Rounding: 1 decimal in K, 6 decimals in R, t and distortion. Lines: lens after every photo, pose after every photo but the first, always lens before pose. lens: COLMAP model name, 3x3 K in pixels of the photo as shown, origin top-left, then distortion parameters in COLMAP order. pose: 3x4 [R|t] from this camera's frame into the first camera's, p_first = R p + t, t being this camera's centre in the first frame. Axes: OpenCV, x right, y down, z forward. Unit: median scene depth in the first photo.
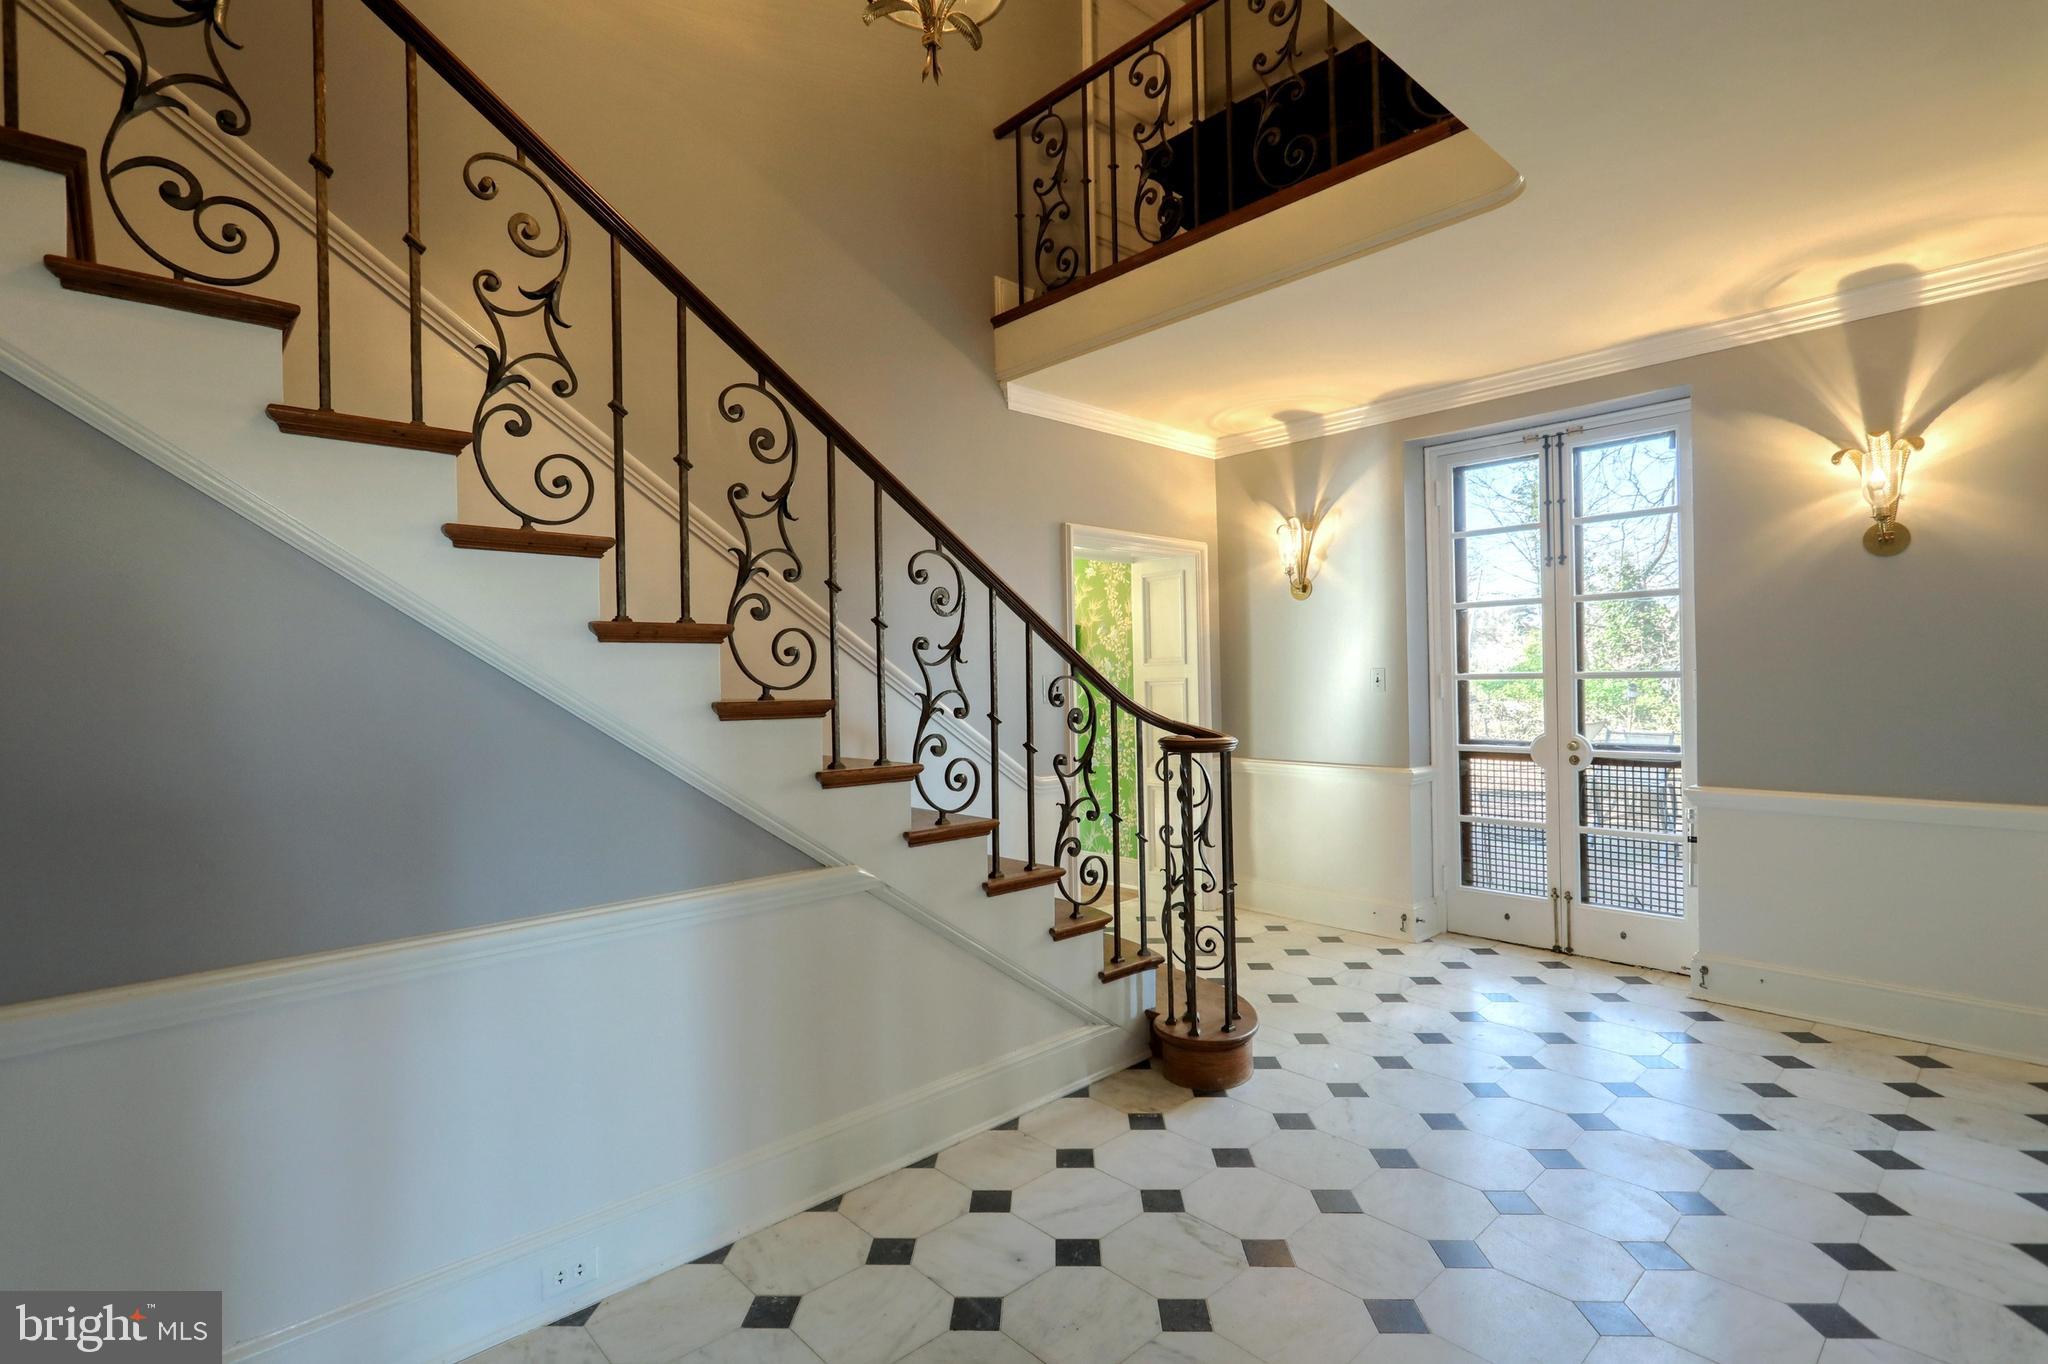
lens RADIAL K [[981.2, 0, 1013.0], [0, 981.2, 679.3], [0, 0, 1]] dist [0.000448, 0.000700]
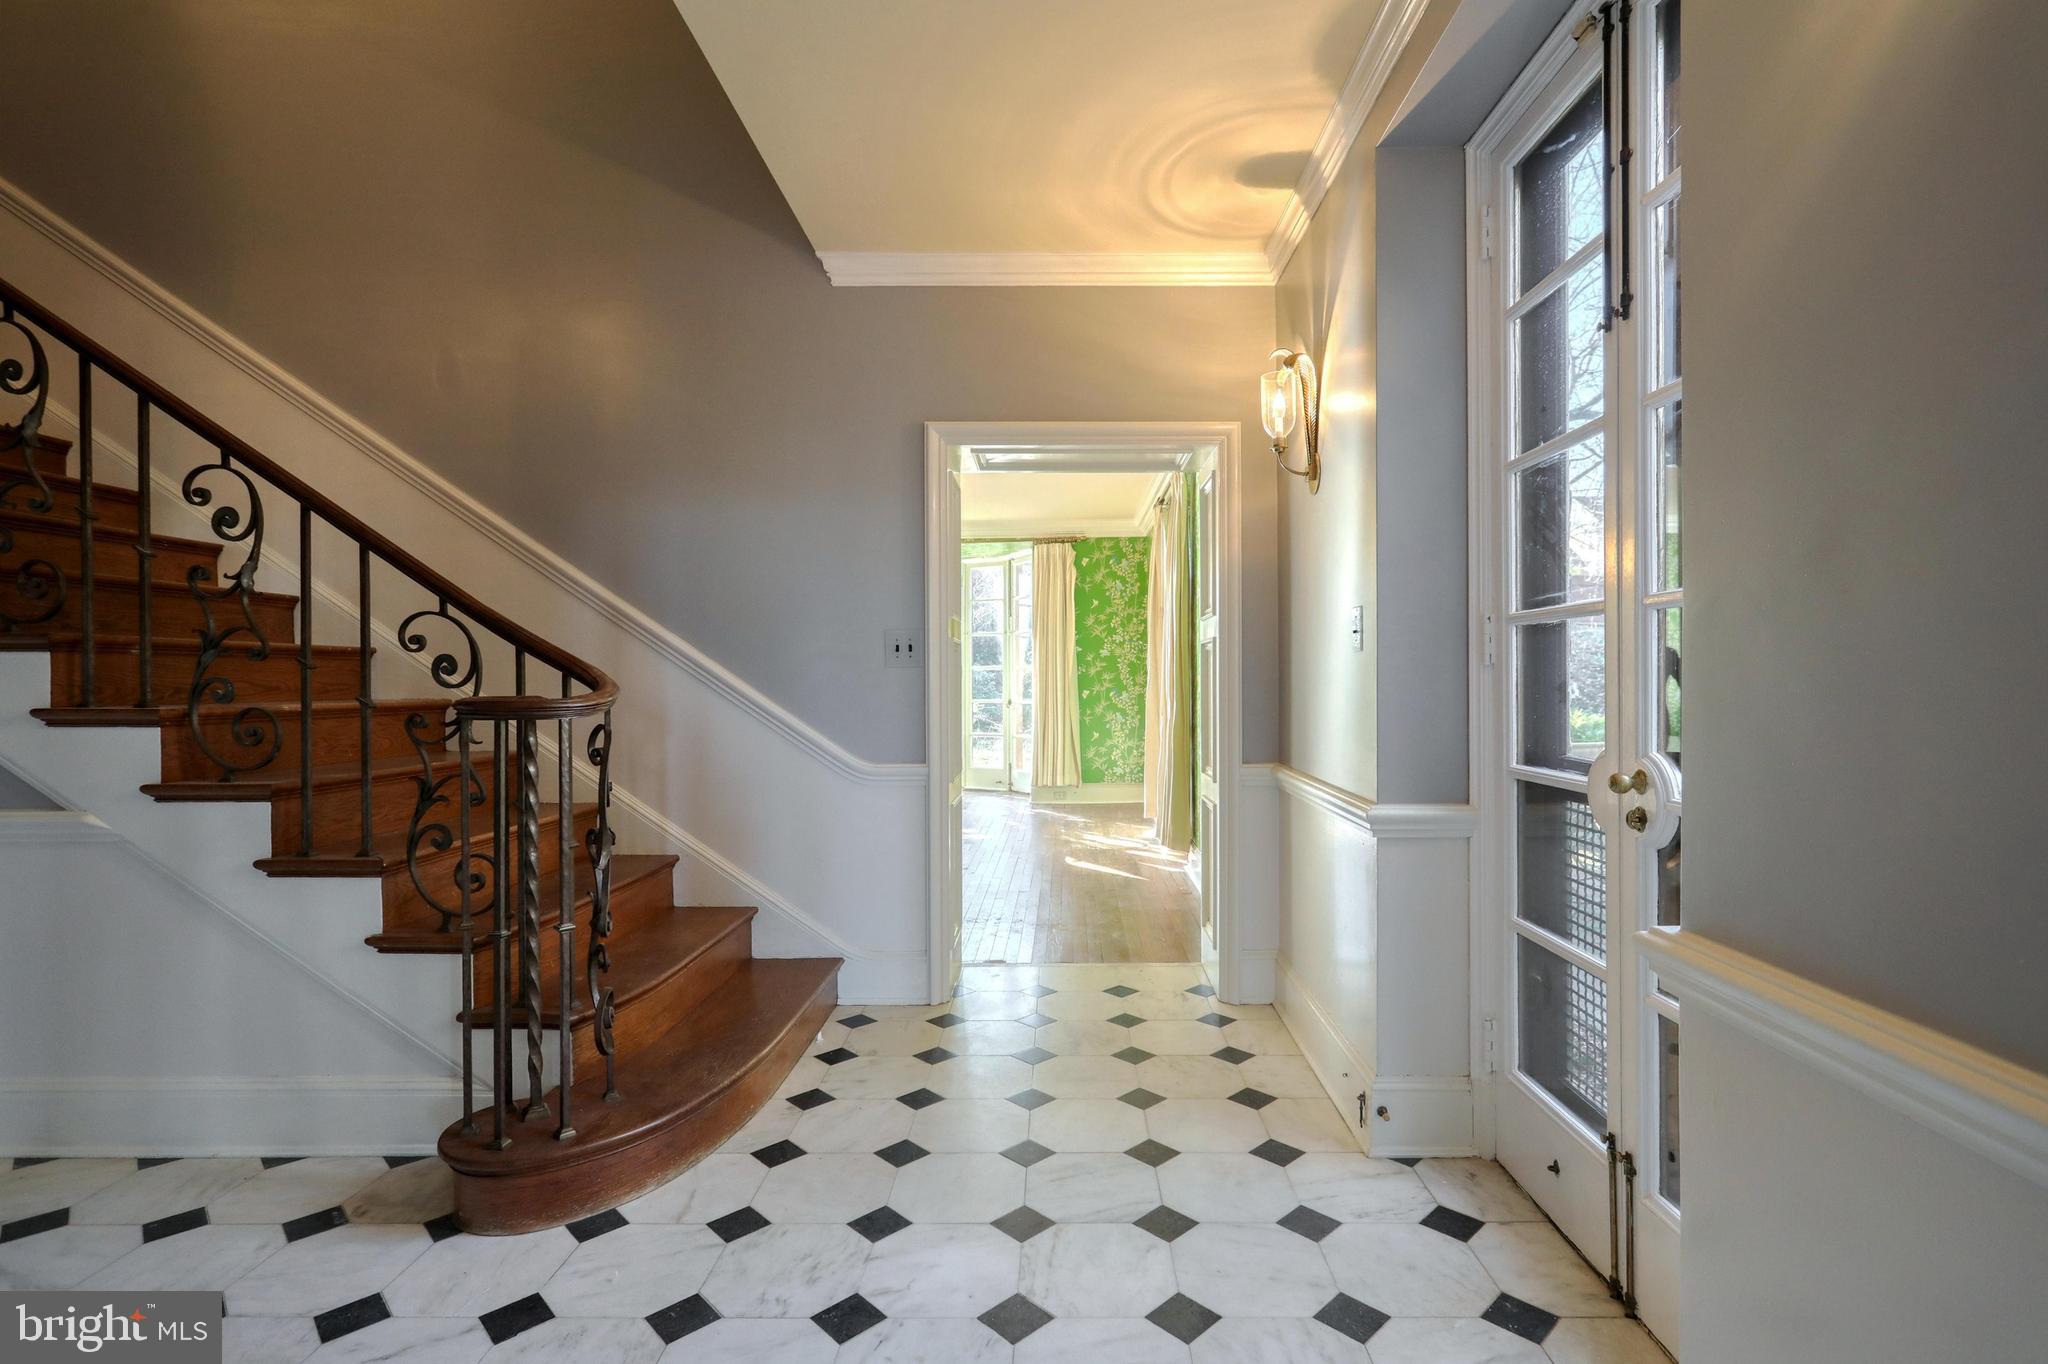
lens RADIAL K [[981.2, 0, 1033.4], [0, 981.2, 675.6], [0, 0, 1]] dist [0.000448, 0.000700]
pose [[0.726191, 0.016992, -0.687283, 0.906231], [-0.011734, 0.999855, 0.012322, 0.030602], [0.687393, -0.000883, 0.726285, 0.757301]]
